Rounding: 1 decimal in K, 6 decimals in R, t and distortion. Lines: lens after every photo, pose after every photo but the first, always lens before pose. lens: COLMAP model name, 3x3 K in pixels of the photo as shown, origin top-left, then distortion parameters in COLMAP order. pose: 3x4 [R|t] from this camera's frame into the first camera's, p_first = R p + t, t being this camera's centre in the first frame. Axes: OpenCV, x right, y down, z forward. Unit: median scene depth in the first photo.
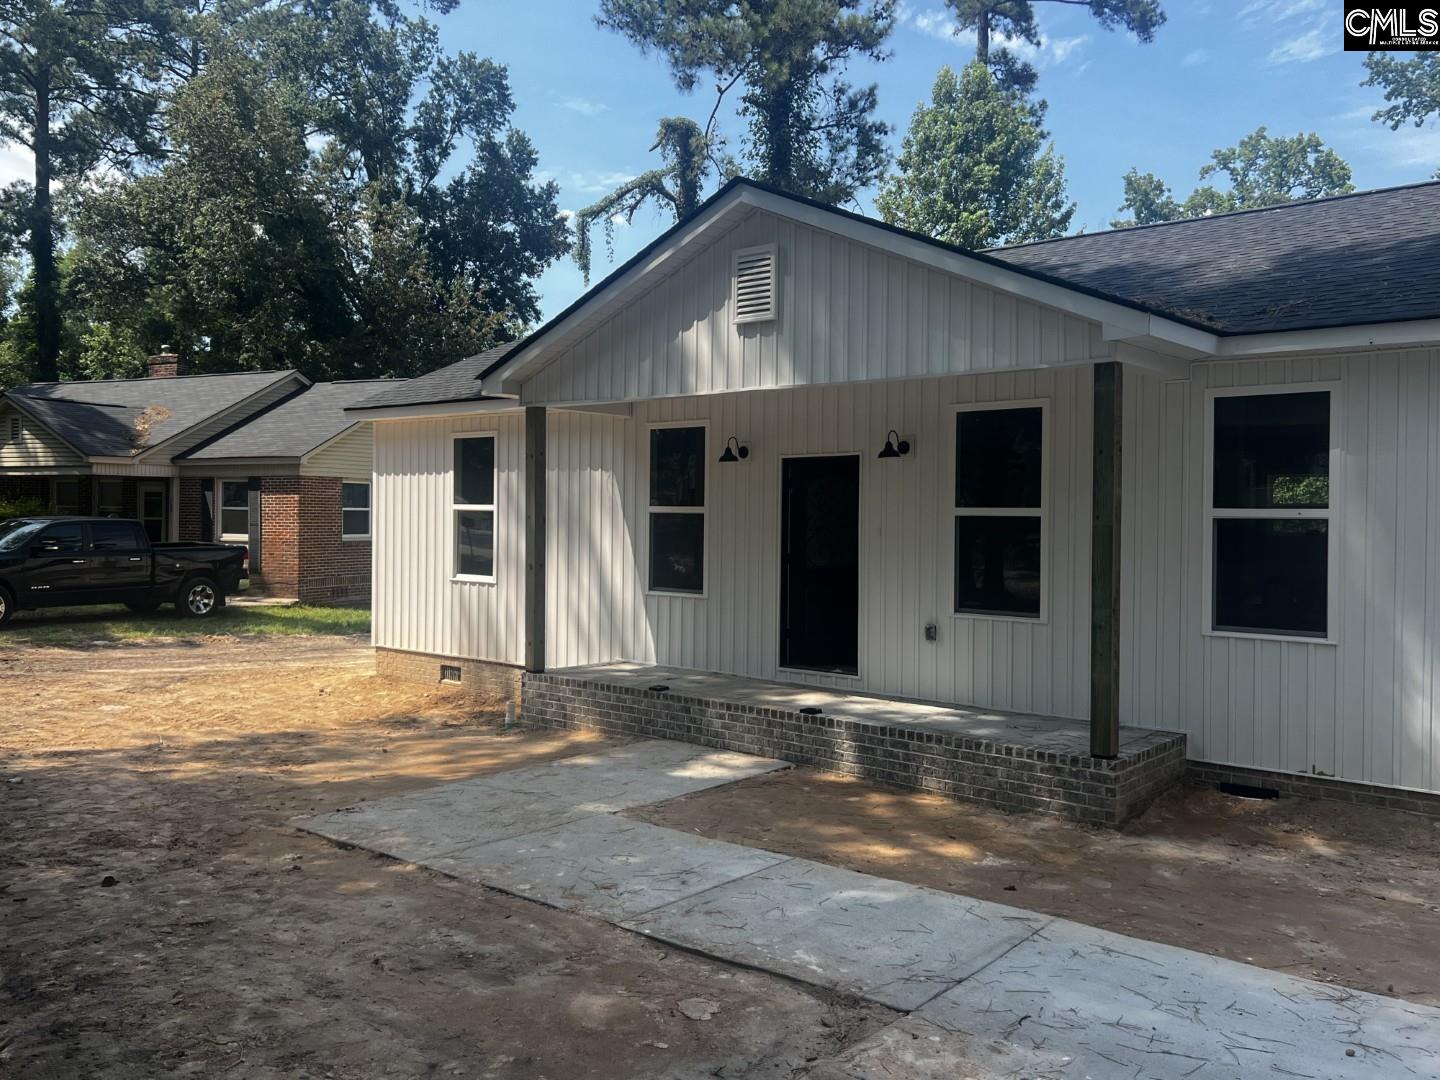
lens RADIAL K [[1209.9, 0, 717.3], [0, 1209.9, 516.0], [0, 0, 1]] dist [0.061879, -0.064060]
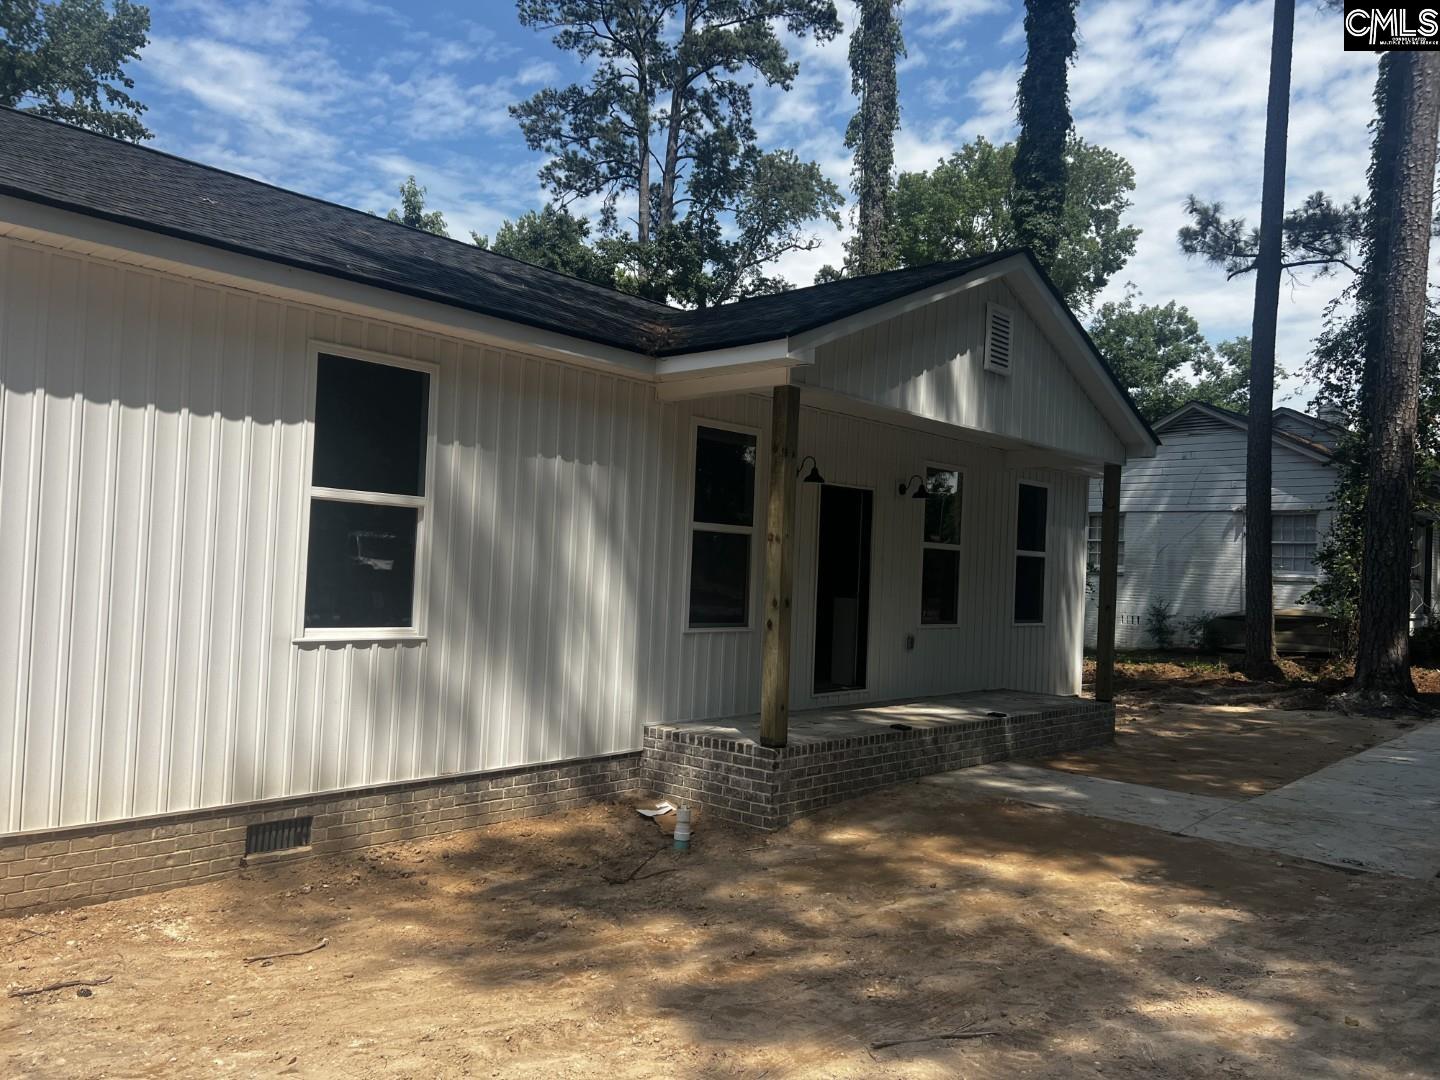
lens RADIAL K [[1090.4, 0, 708.8], [0, 1090.4, 552.4], [0, 0, 1]] dist [0.072395, -0.078965]
pose [[0.021515, 0.007082, 0.999743, -0.629486], [-0.038503, 0.999239, -0.006249, 0.013426], [-0.999027, -0.038359, 0.021772, 0.798095]]
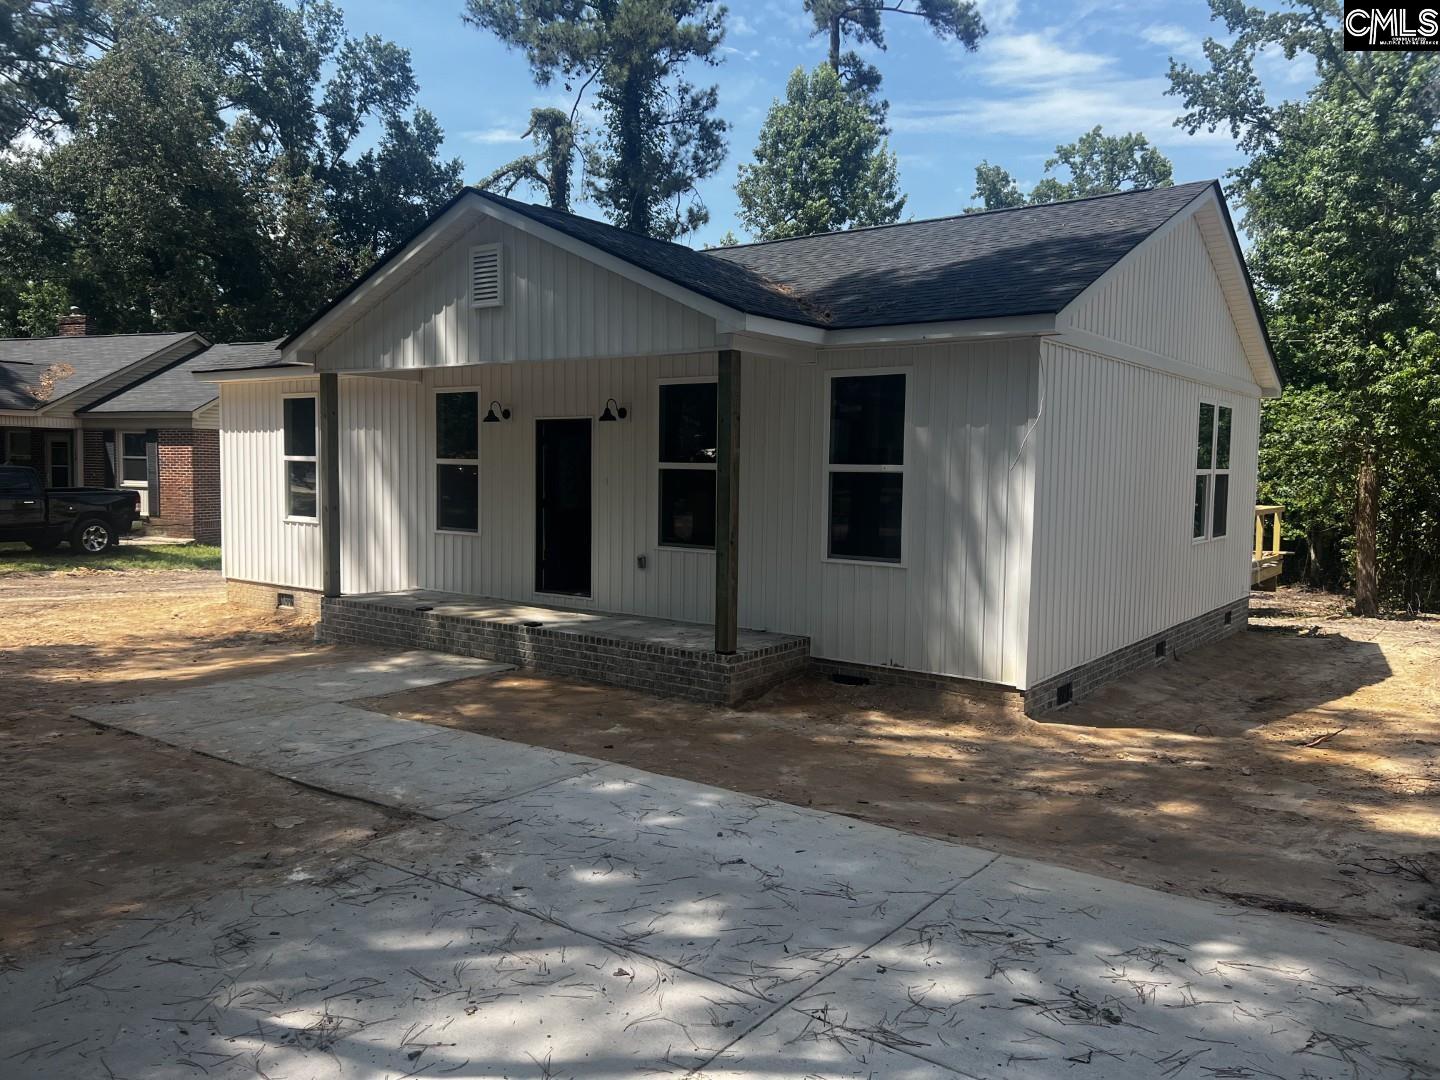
lens RADIAL K [[1090.4, 0, 722.4], [0, 1090.4, 535.5], [0, 0, 1]] dist [0.072395, -0.078965]
pose [[0.997454, 0.001094, 0.071298, 0.121431], [-0.005508, 0.998077, 0.061742, -0.000725], [-0.071093, -0.061978, 0.995542, -0.083217]]
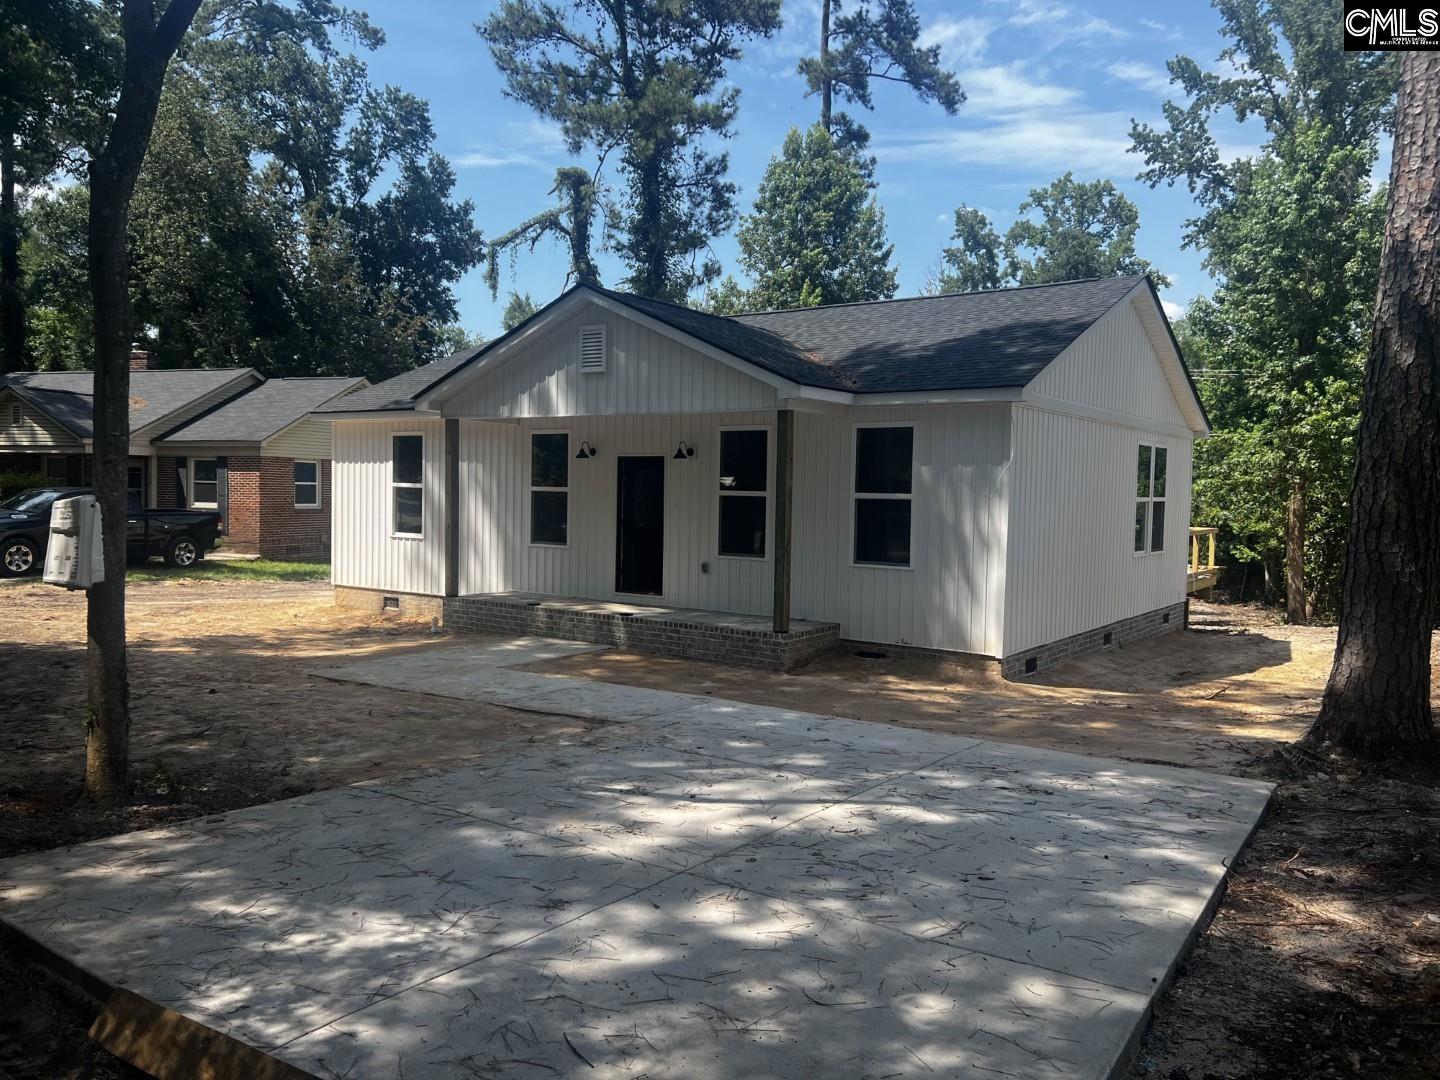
lens RADIAL K [[1090.4, 0, 727.5], [0, 1090.4, 533.9], [0, 0, 1]] dist [0.072395, -0.078965]
pose [[0.995475, 0.005975, 0.094838, 0.046759], [-0.009684, 0.999204, 0.038702, -0.003398], [-0.094532, -0.039446, 0.994740, -0.296145]]
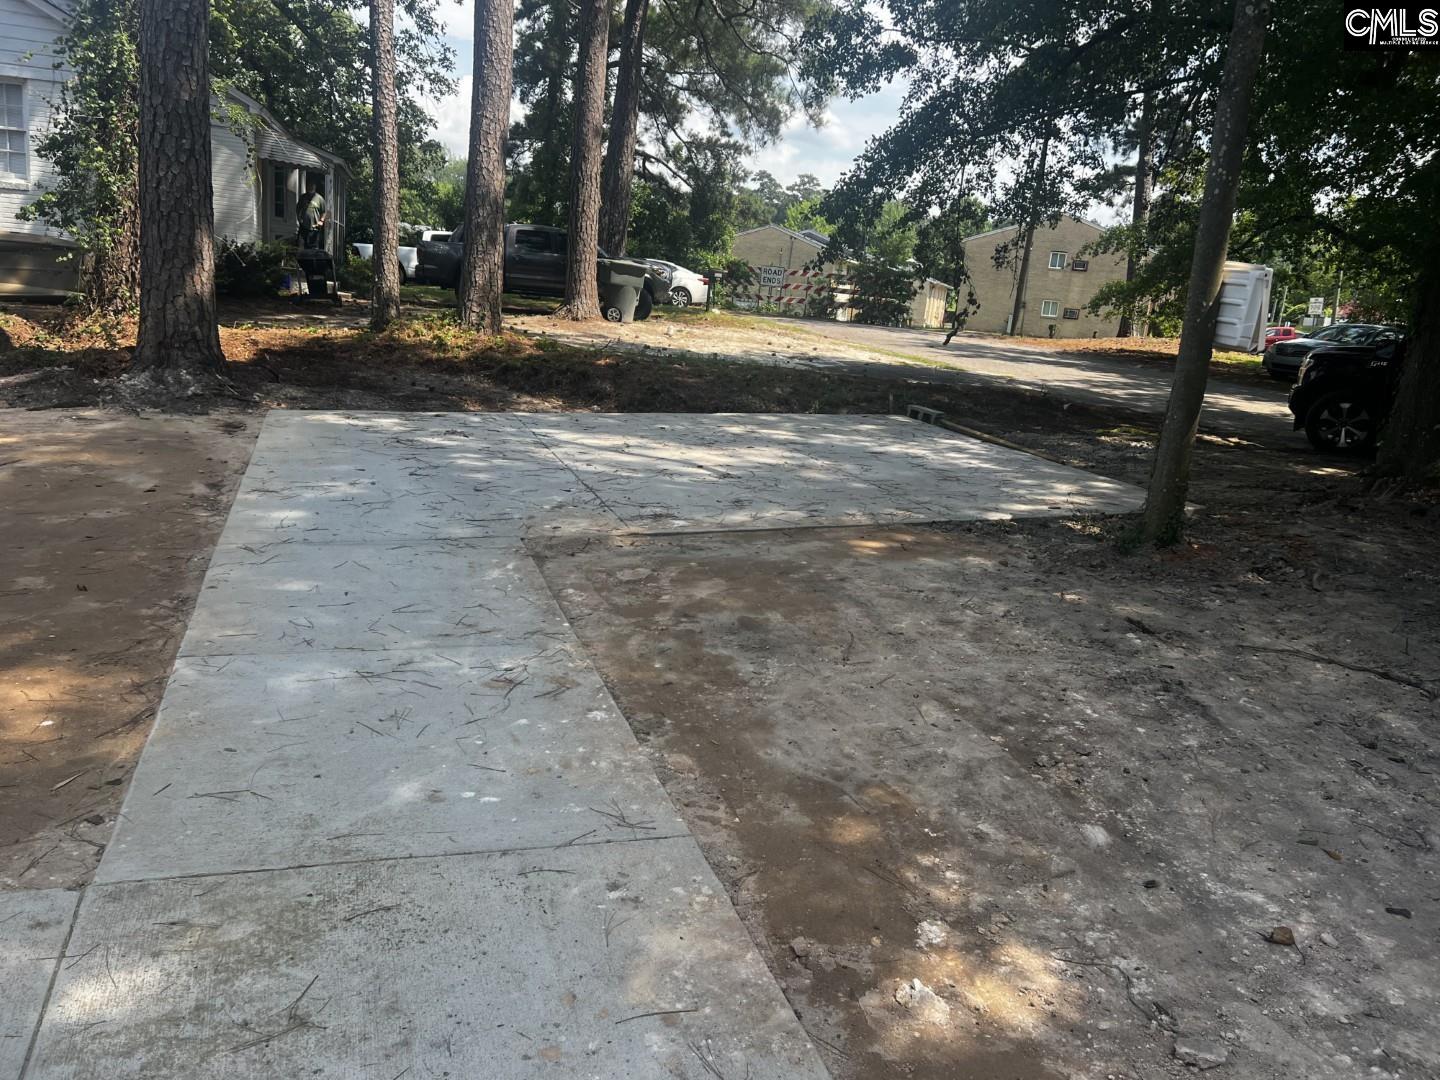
lens RADIAL K [[1090.4, 0, 722.3], [0, 1090.4, 545.4], [0, 0, 1]] dist [0.072395, -0.078965]
pose [[-0.863055, -0.201266, 0.463279, -0.200293], [-0.101834, 0.967684, 0.230688, 0.028591], [-0.494737, 0.151919, -0.855661, 0.615109]]
